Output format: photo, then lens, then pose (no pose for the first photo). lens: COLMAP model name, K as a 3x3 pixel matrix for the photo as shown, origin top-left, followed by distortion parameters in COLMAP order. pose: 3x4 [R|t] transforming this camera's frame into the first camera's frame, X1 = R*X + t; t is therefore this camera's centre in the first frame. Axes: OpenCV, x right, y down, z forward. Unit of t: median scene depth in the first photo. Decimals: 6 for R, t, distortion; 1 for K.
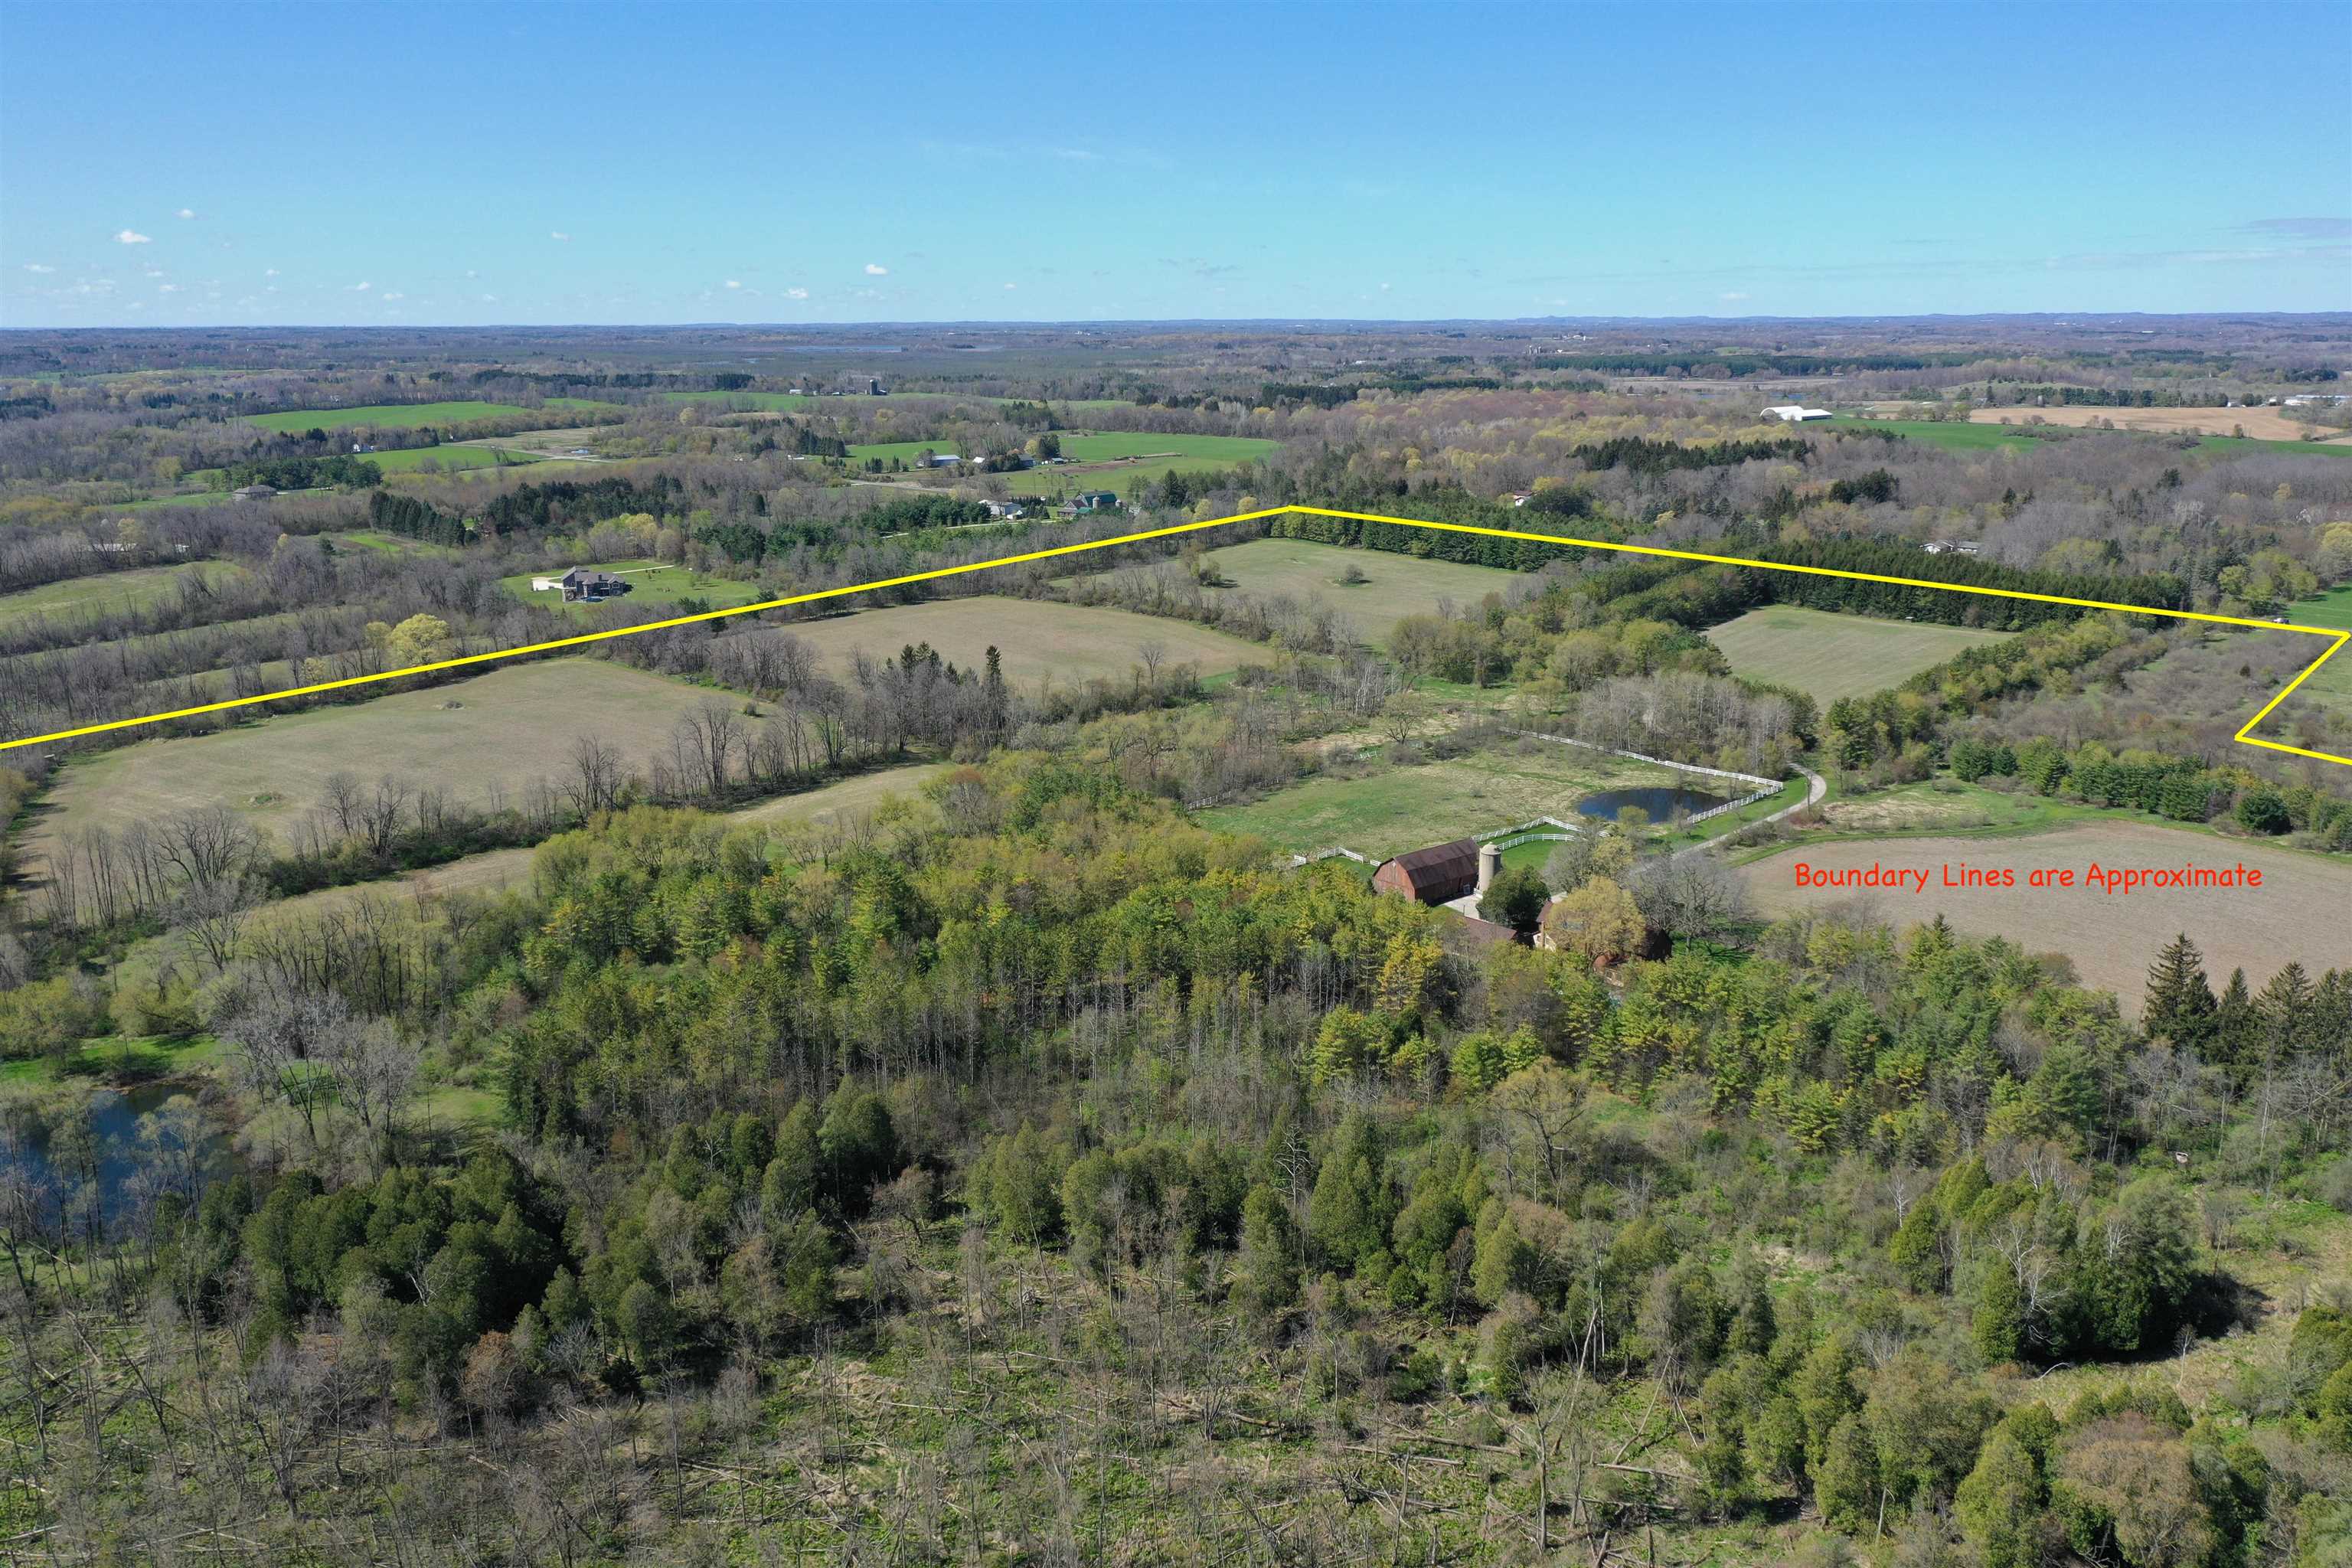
lens RADIAL K [[1859.8, 0, 1182.2], [0, 1859.8, 788.0], [0, 0, 1]] dist [-0.003725, 0.015916]
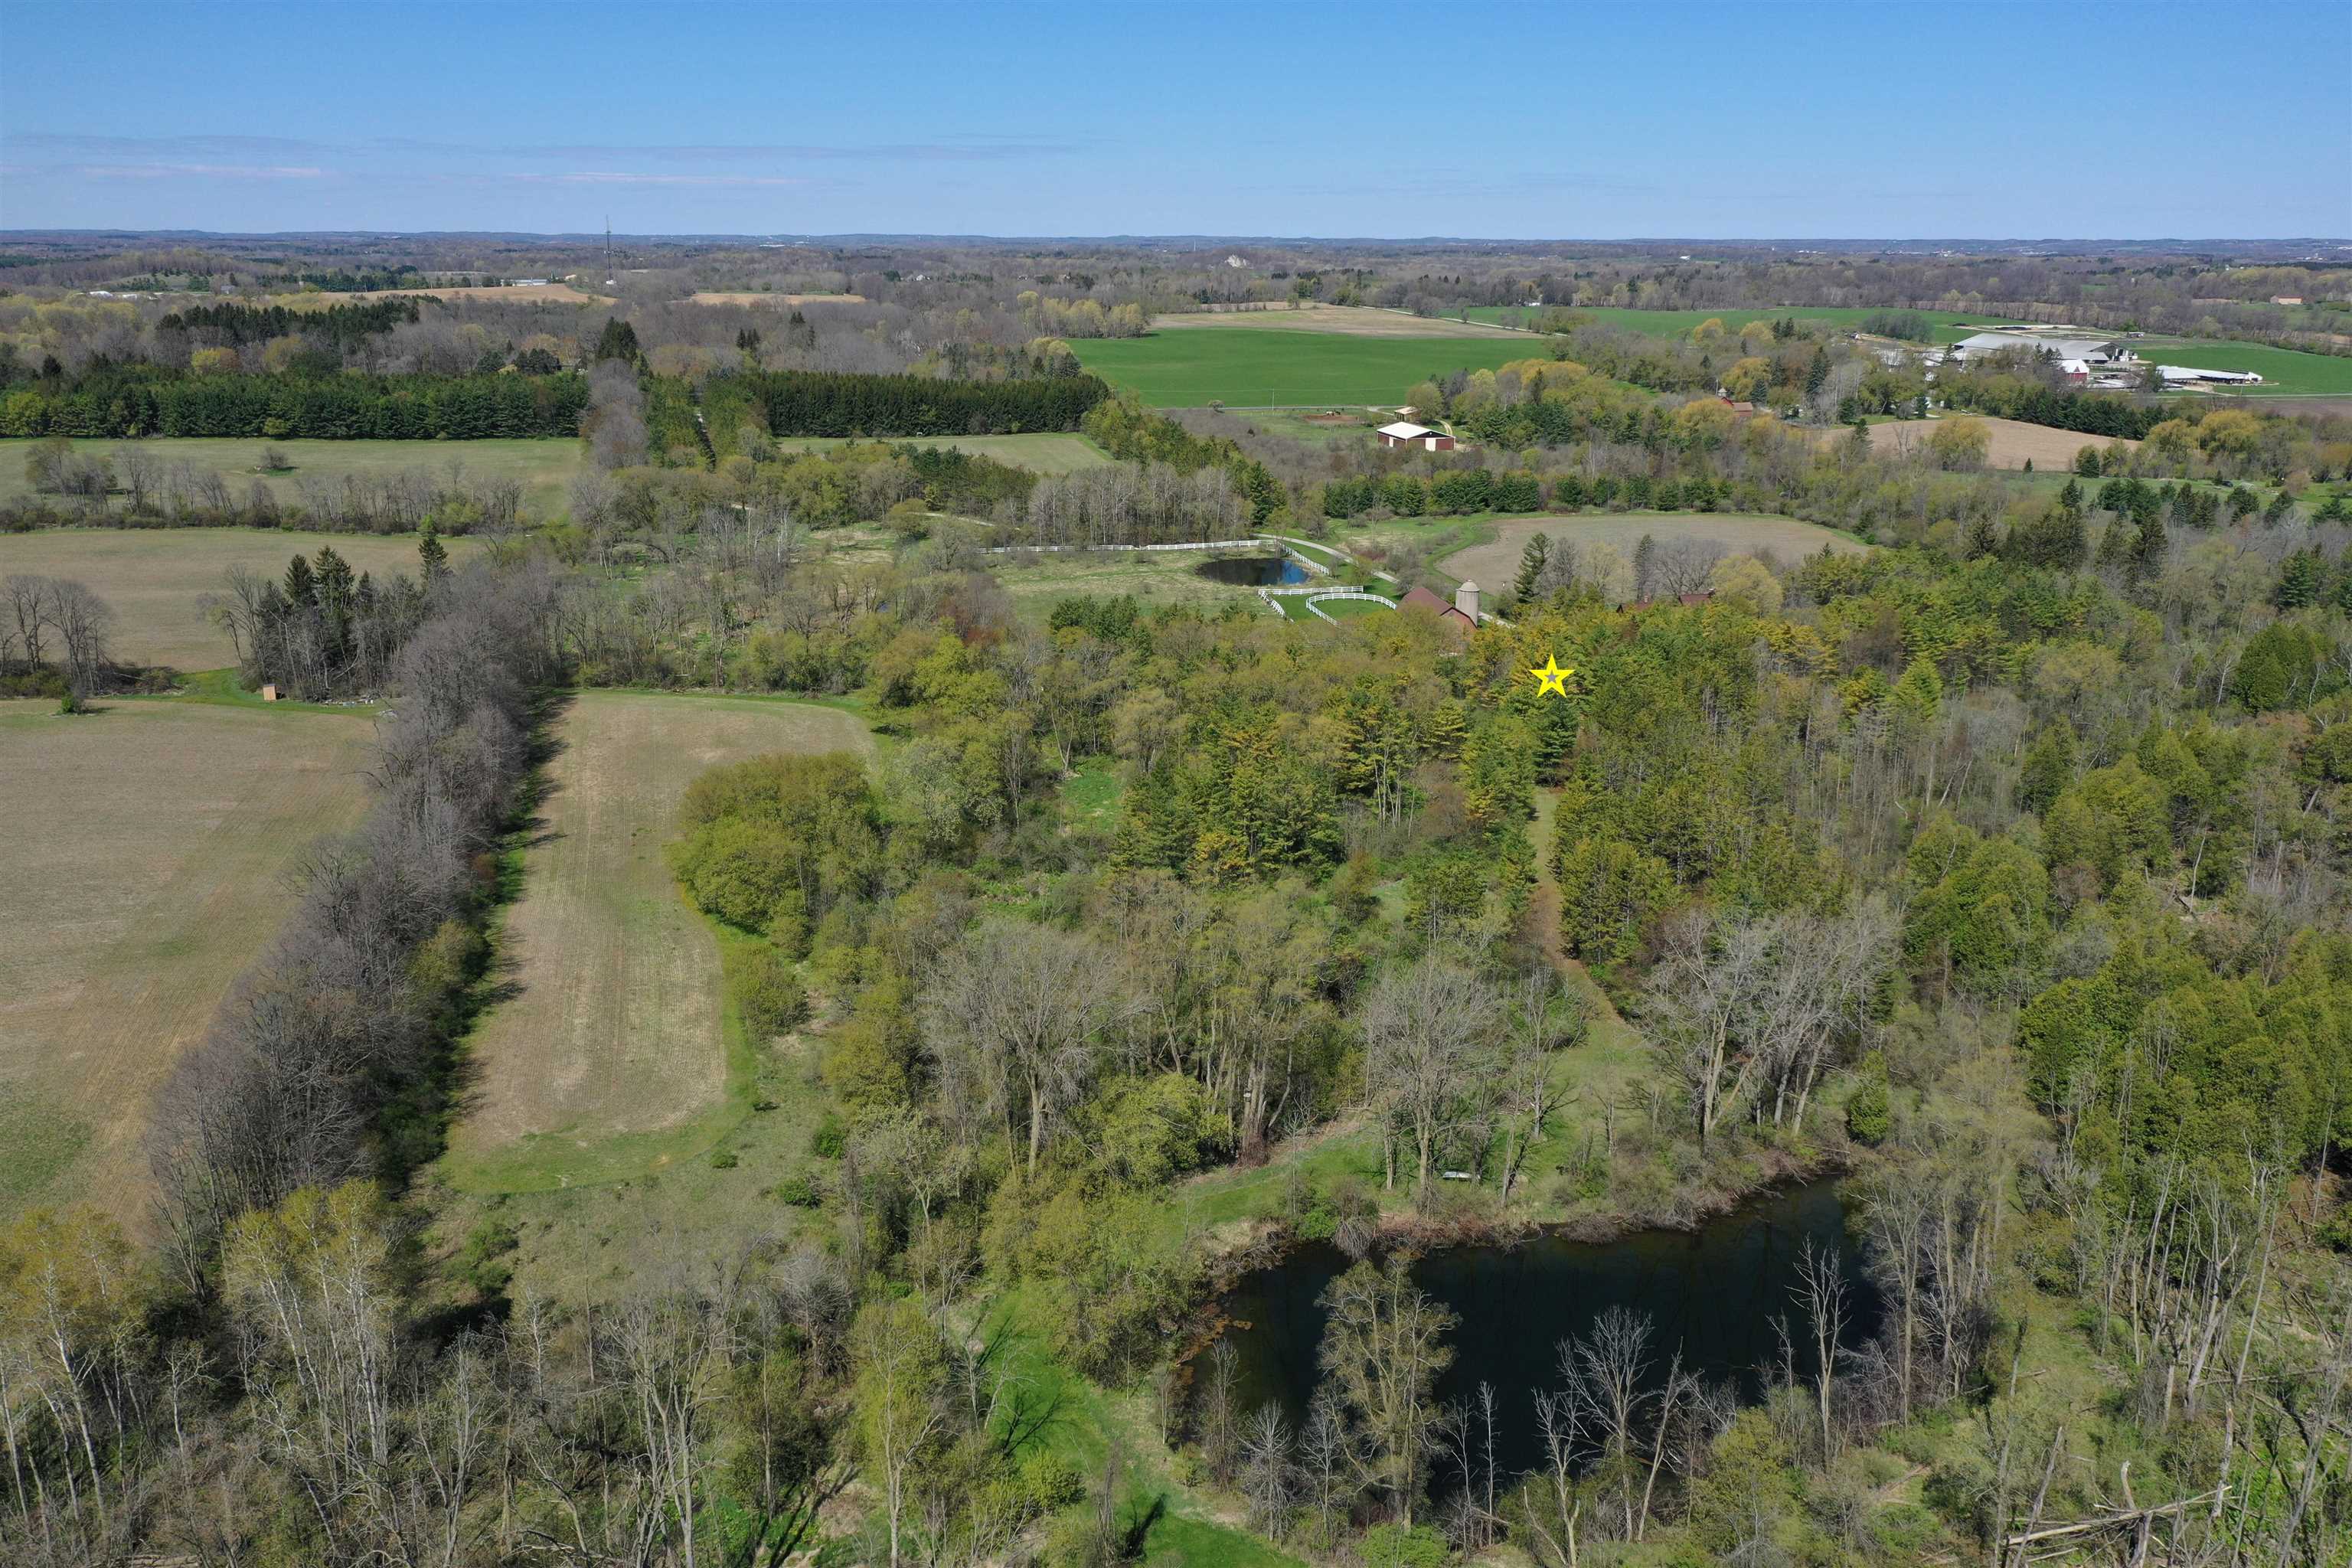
lens RADIAL K [[1859.8, 0, 1182.2], [0, 1859.8, 788.0], [0, 0, 1]] dist [-0.003725, 0.015916]
pose [[0.510402, -0.237818, 0.826398, -0.375975], [0.205823, 0.966851, 0.151116, -0.022478], [-0.834941, 0.092962, 0.542431, 0.280158]]
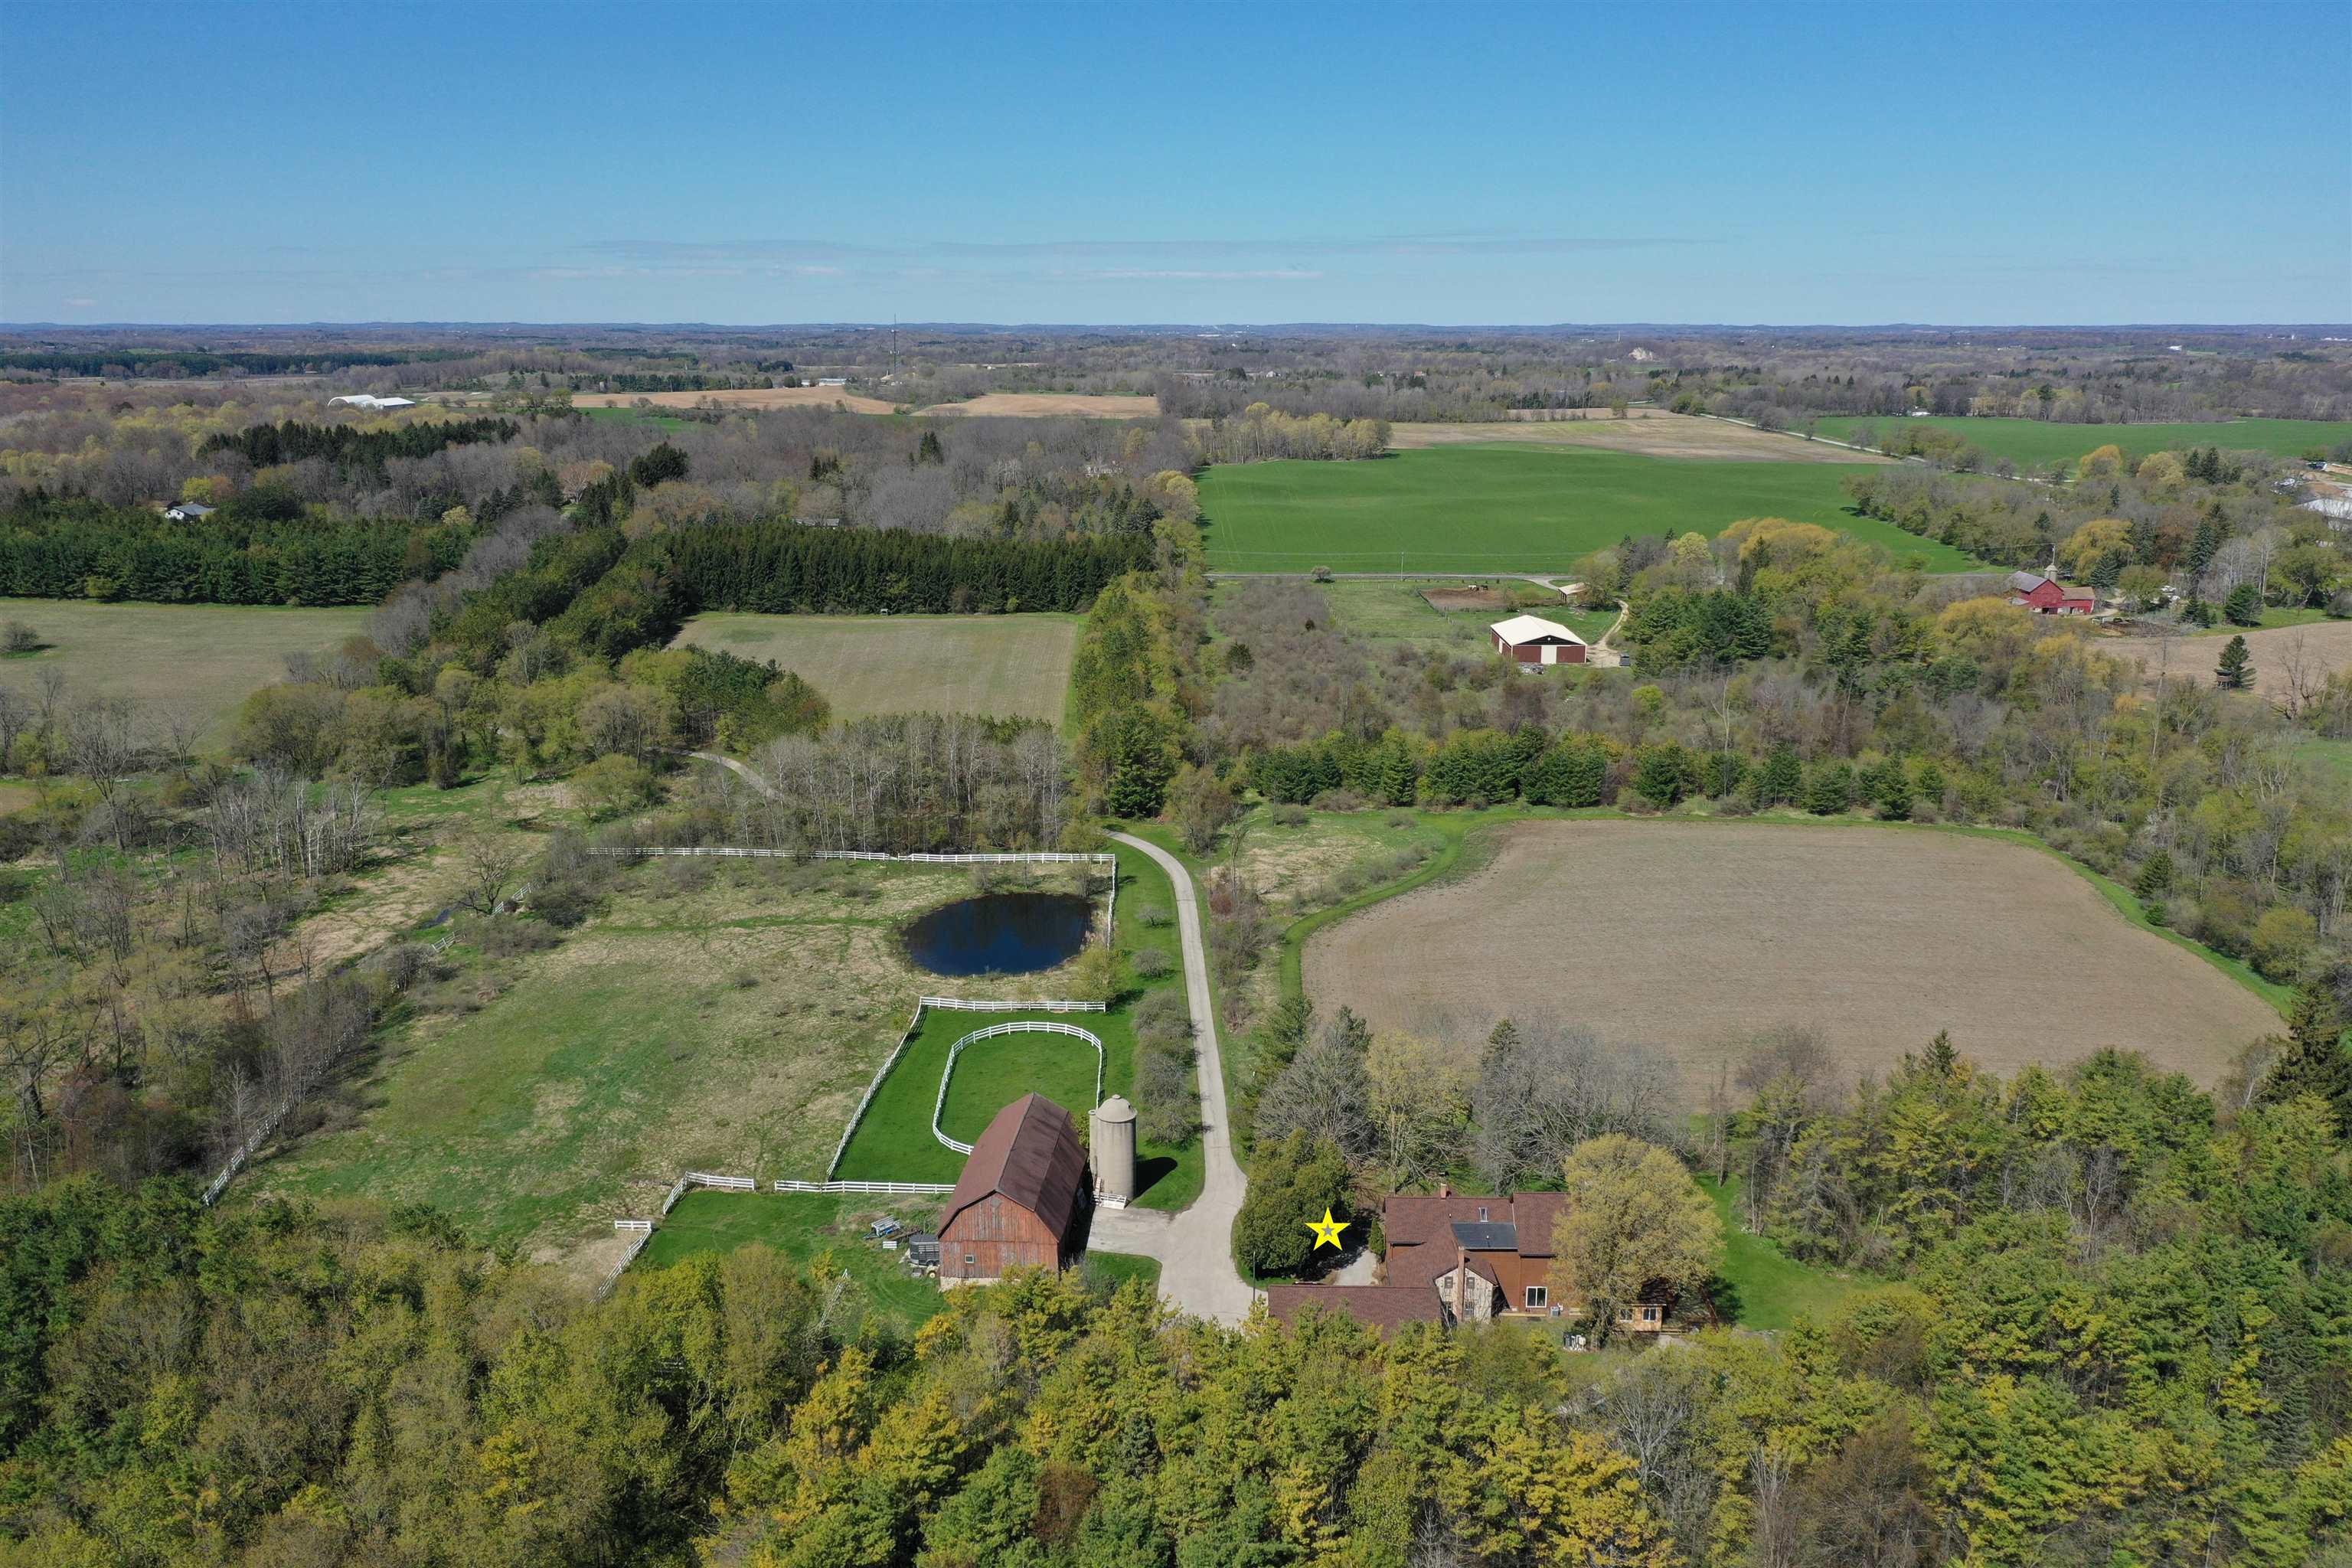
lens RADIAL K [[1859.8, 0, 1182.2], [0, 1859.8, 788.0], [0, 0, 1]] dist [-0.003725, 0.015916]
pose [[0.694481, -0.168594, 0.699480, -0.077384], [0.172483, 0.982823, 0.065638, -0.039799], [-0.698531, 0.075064, 0.711632, 0.296214]]
